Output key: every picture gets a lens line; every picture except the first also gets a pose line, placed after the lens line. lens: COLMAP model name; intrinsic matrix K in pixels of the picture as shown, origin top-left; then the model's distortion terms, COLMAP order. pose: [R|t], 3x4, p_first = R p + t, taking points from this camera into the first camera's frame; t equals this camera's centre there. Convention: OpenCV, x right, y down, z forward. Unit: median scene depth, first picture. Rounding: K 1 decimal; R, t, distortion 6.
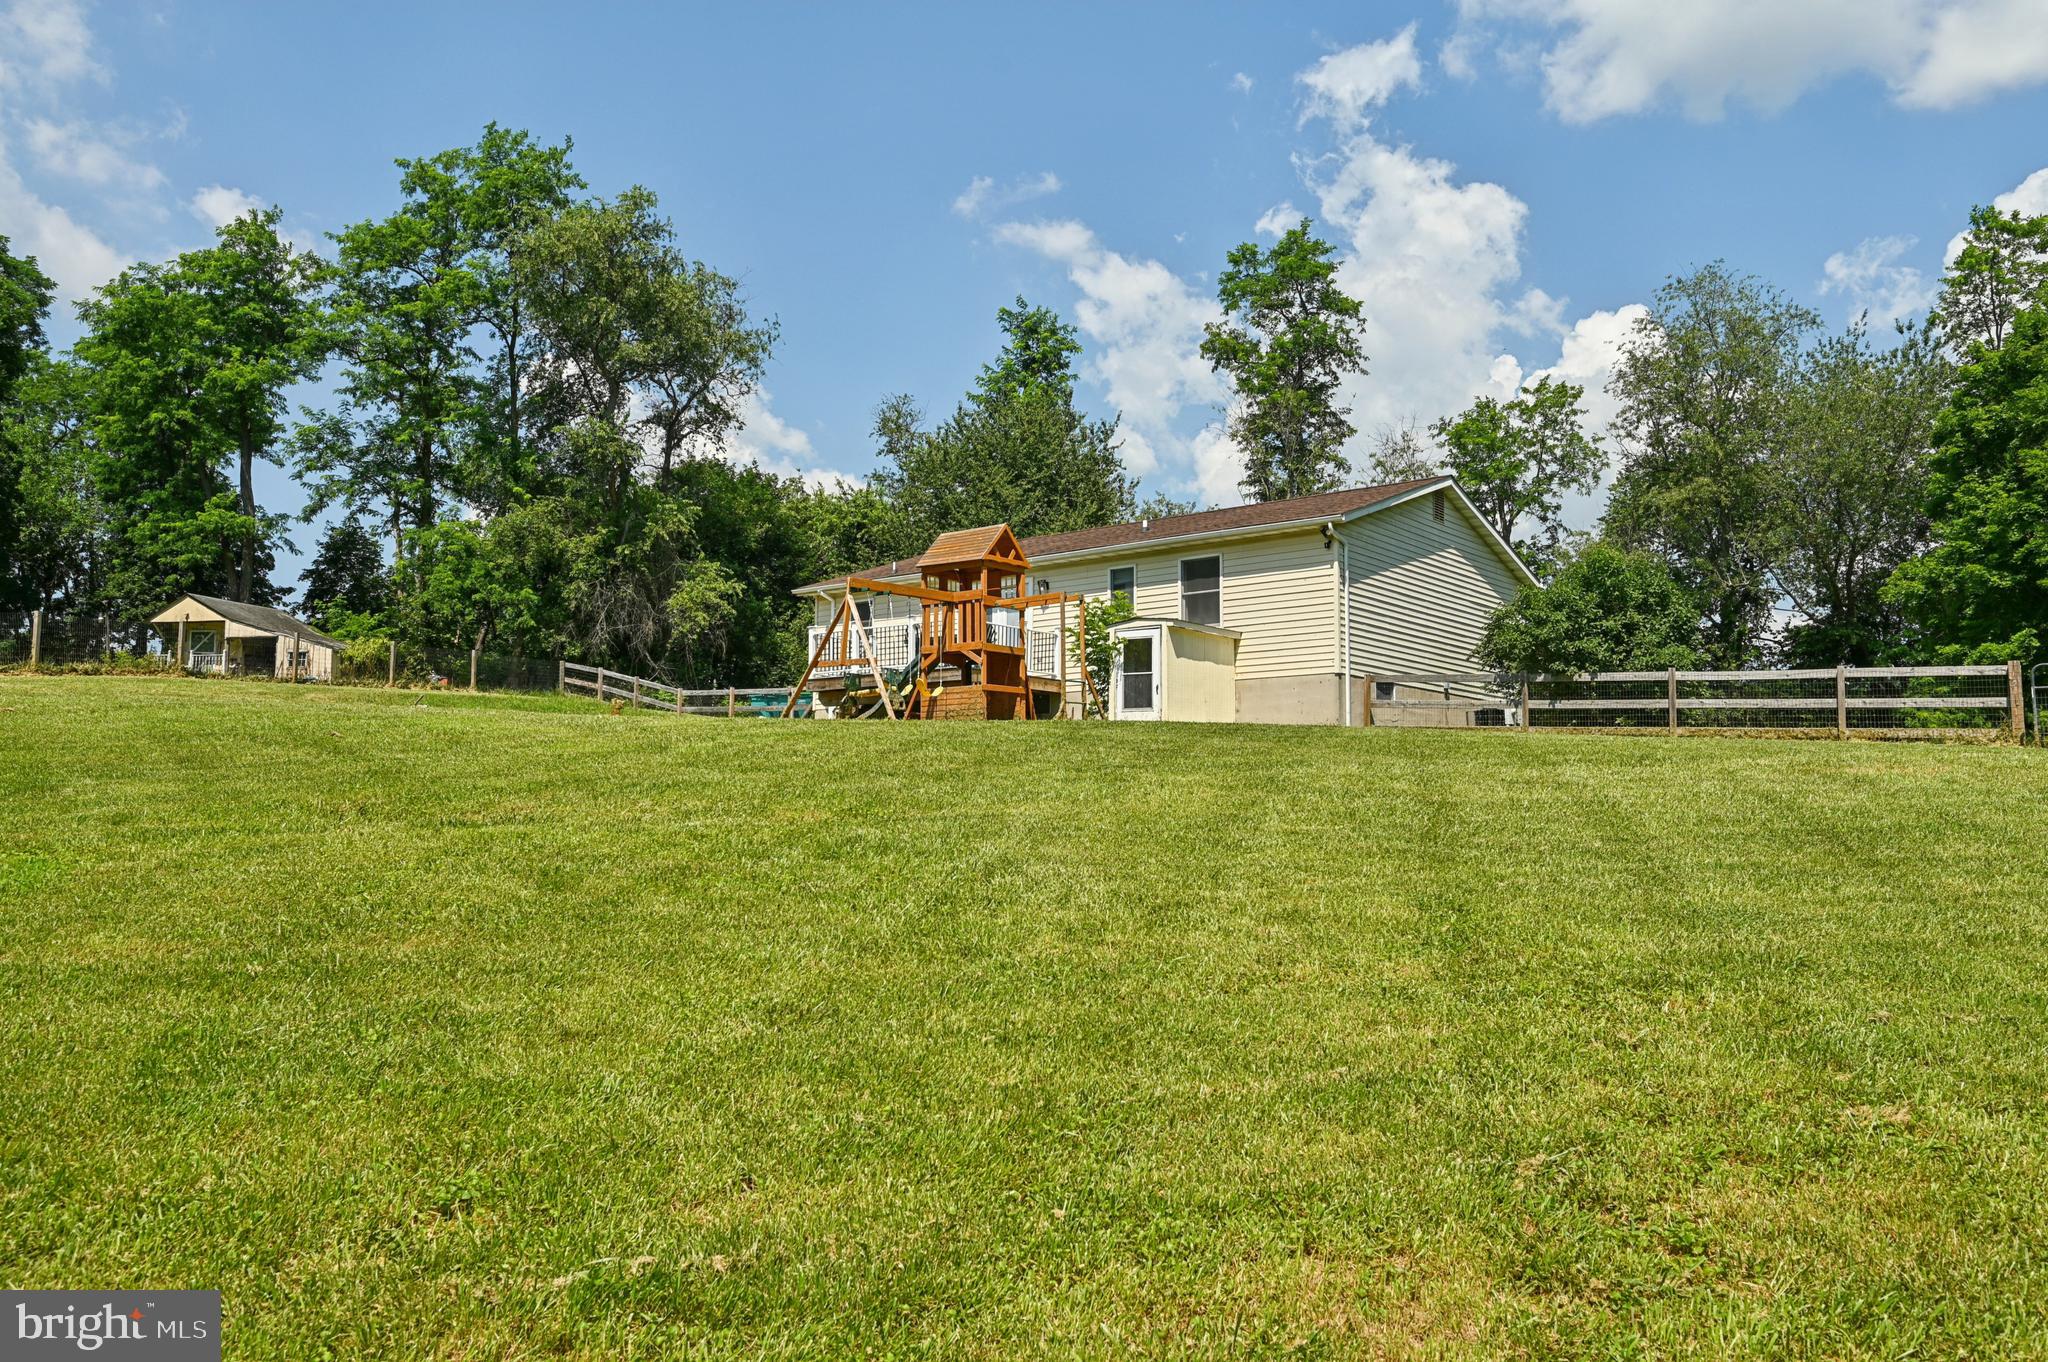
lens RADIAL K [[1575.7, 0, 1029.1], [0, 1575.7, 689.9], [0, 0, 1]] dist [-0.012401, 0.000039]
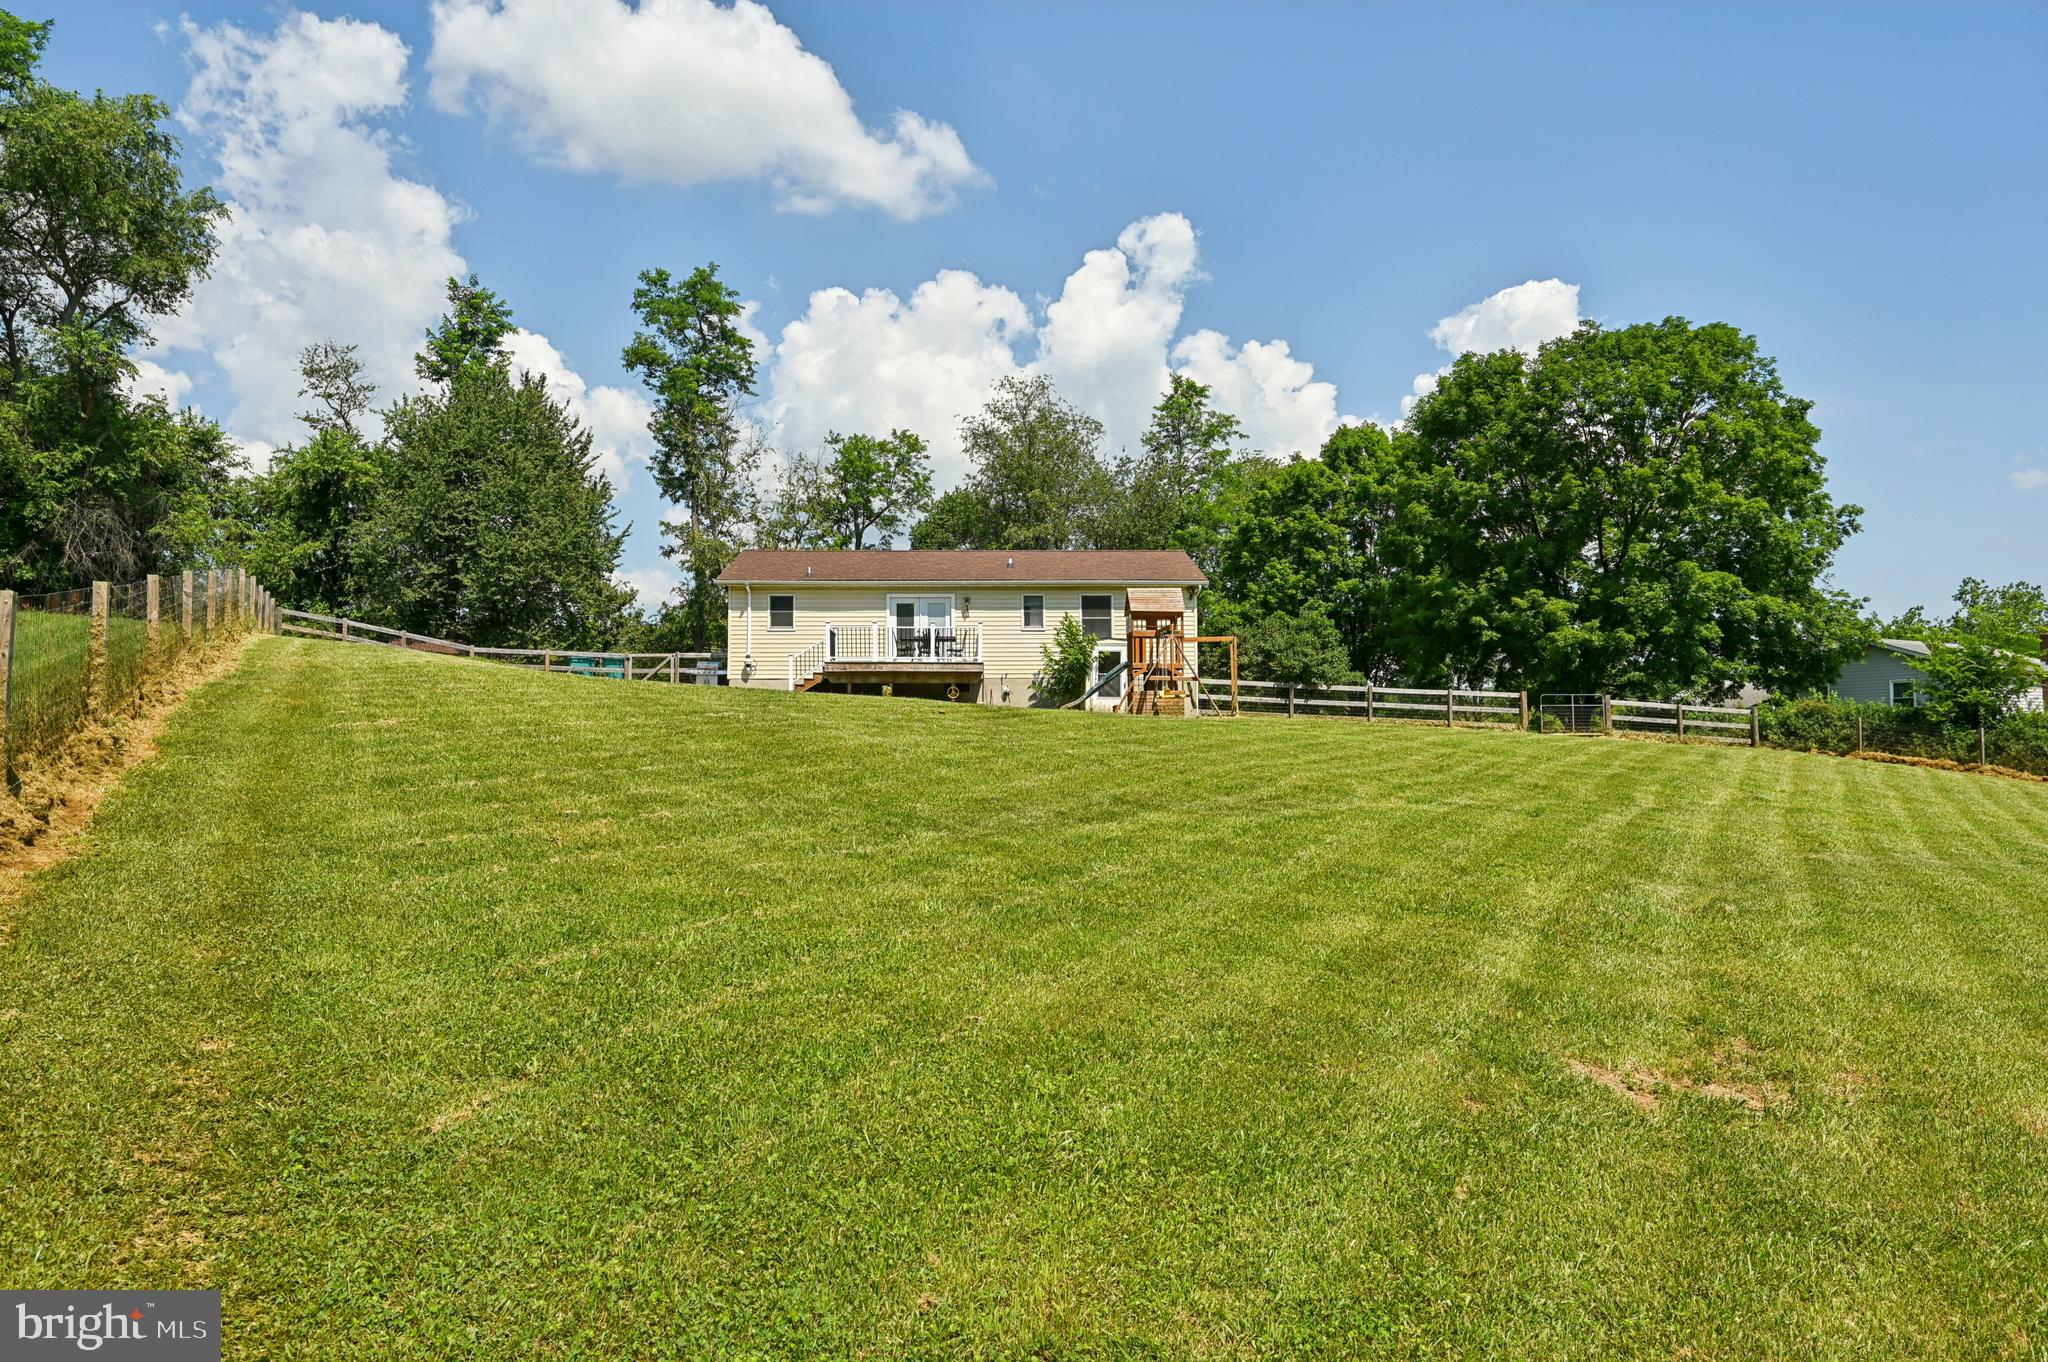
lens RADIAL K [[1382.3, 0, 1034.8], [0, 1382.3, 680.5], [0, 0, 1]] dist [0.003478, -0.006256]
pose [[0.761619, 0.029795, 0.647339, -0.625373], [-0.054979, 0.998312, 0.018735, -0.018558], [-0.645688, -0.049860, 0.761972, 0.013845]]
